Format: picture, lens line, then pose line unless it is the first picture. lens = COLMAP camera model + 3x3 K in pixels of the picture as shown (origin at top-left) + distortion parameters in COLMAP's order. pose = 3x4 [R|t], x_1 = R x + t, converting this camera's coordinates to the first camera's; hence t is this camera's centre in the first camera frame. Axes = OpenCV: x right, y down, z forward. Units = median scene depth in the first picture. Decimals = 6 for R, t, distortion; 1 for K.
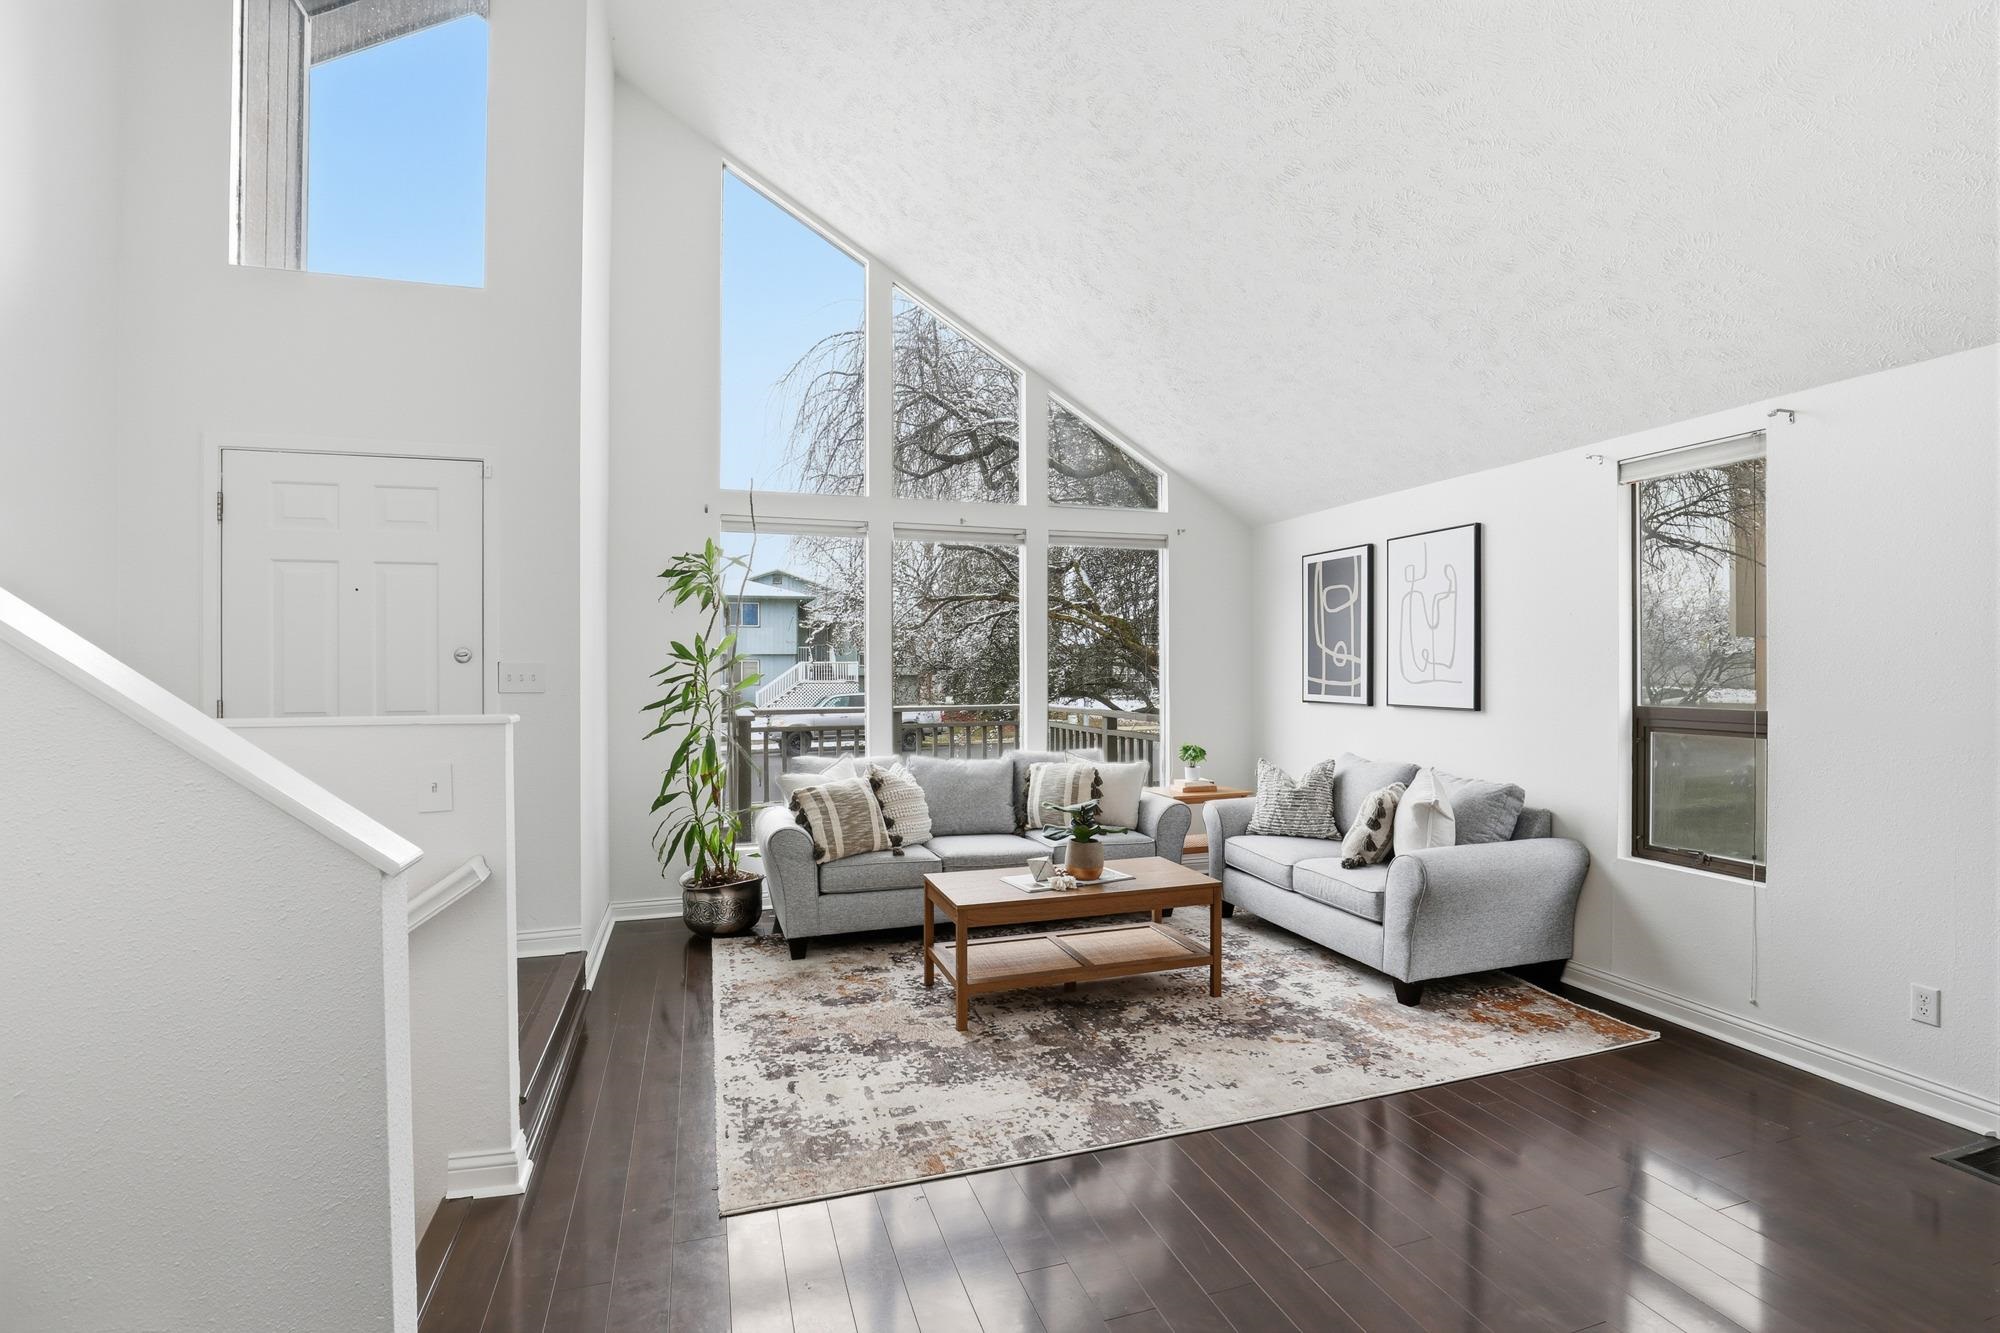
lens RADIAL K [[924.6, 0, 1003.9], [0, 924.6, 666.6], [0, 0, 1]] dist [-0.034488, 0.007558]
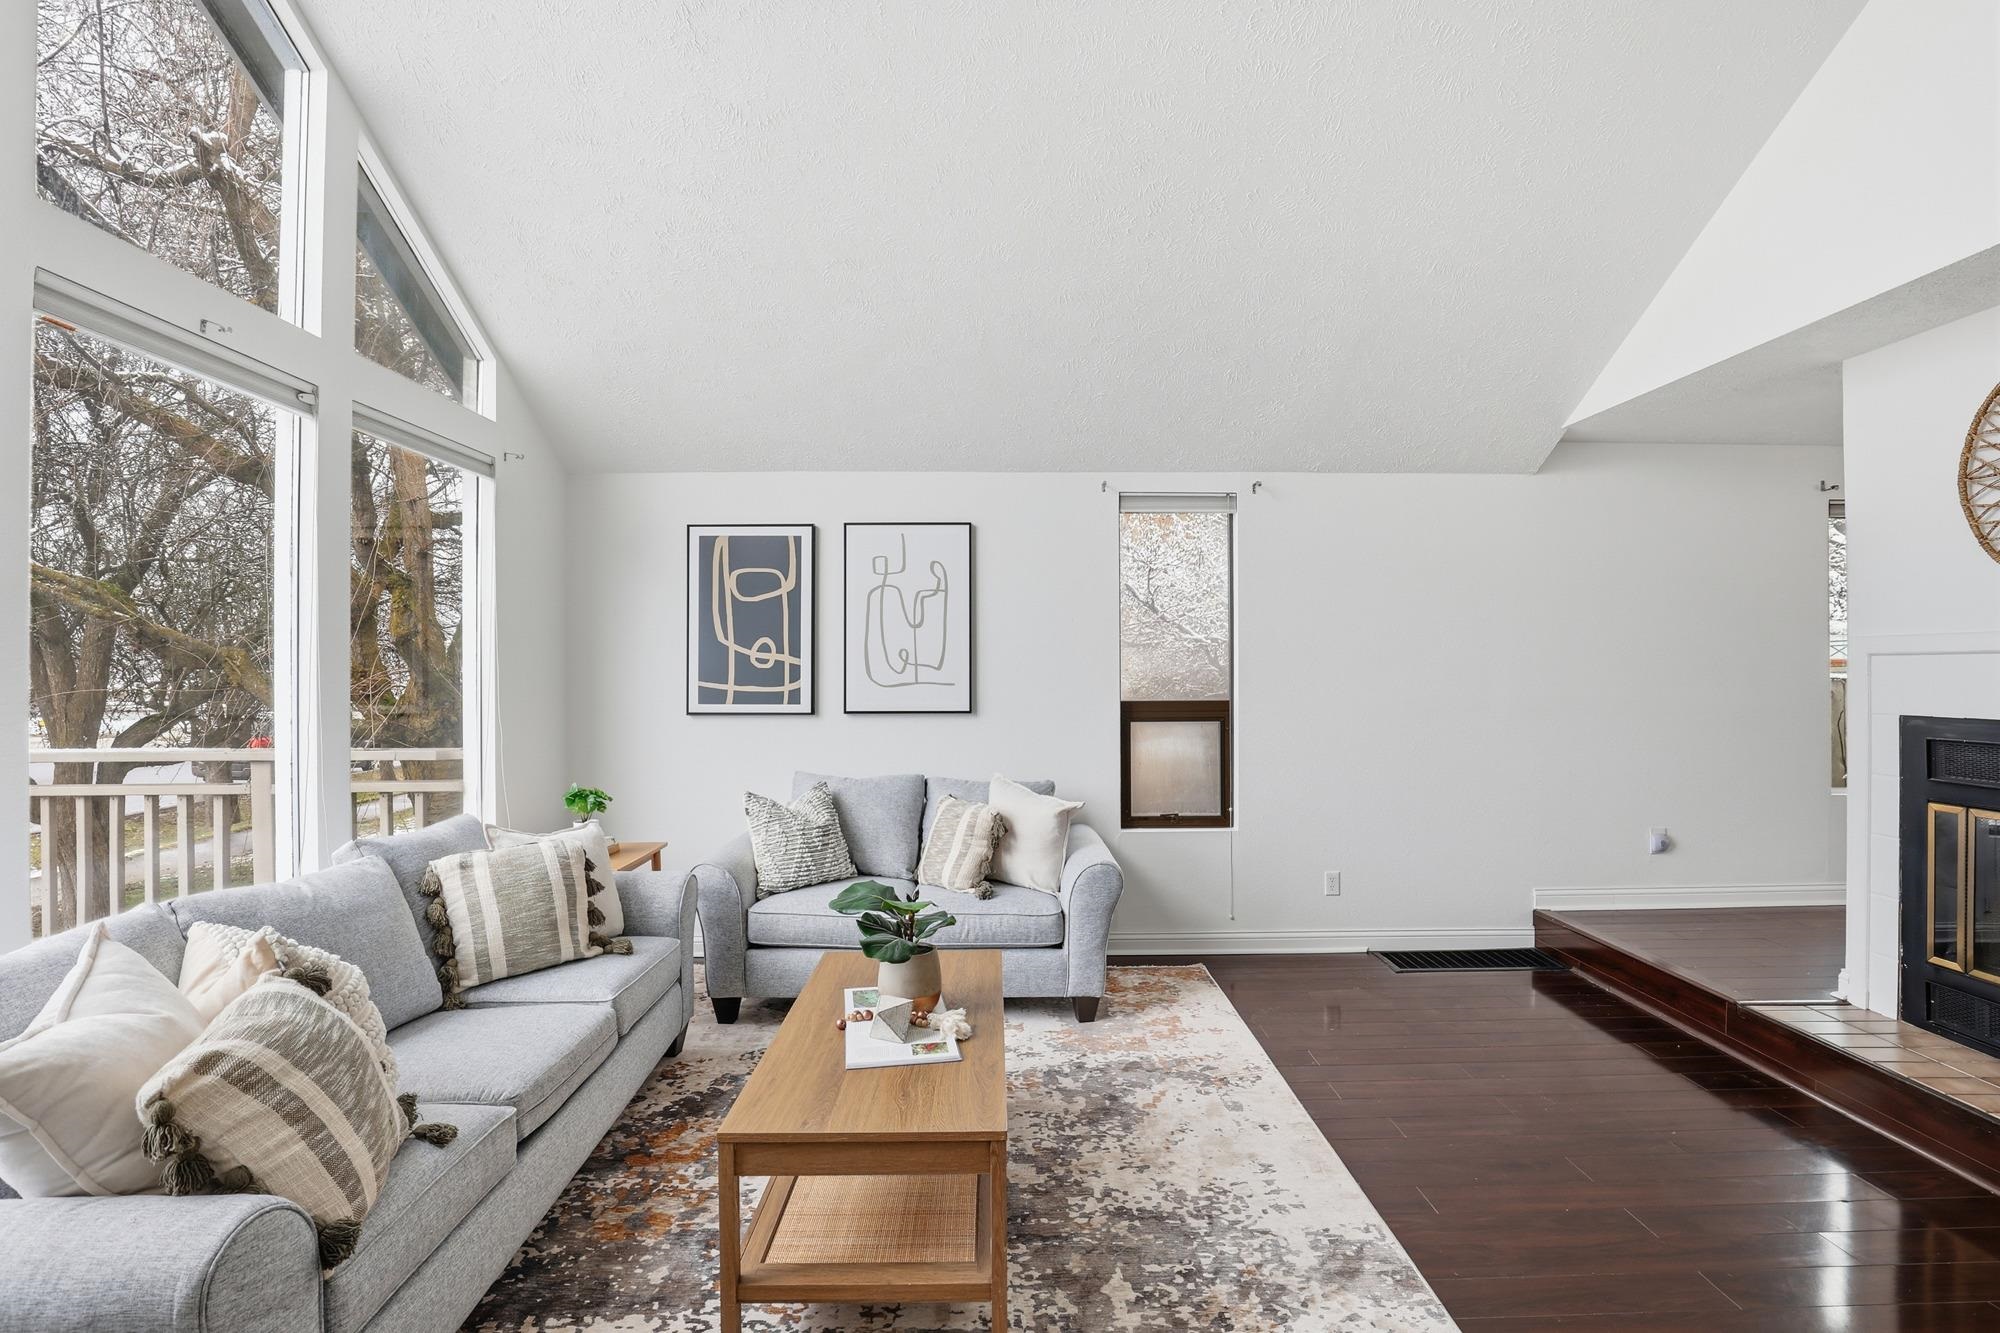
lens RADIAL K [[924.6, 0, 1003.9], [0, 924.6, 666.6], [0, 0, 1]] dist [-0.034488, 0.007558]
pose [[0.301418, 0.003652, 0.953485, -0.365017], [0.002296, 0.999987, -0.004556, 0.002635], [-0.953489, 0.003562, 0.301405, 0.576038]]
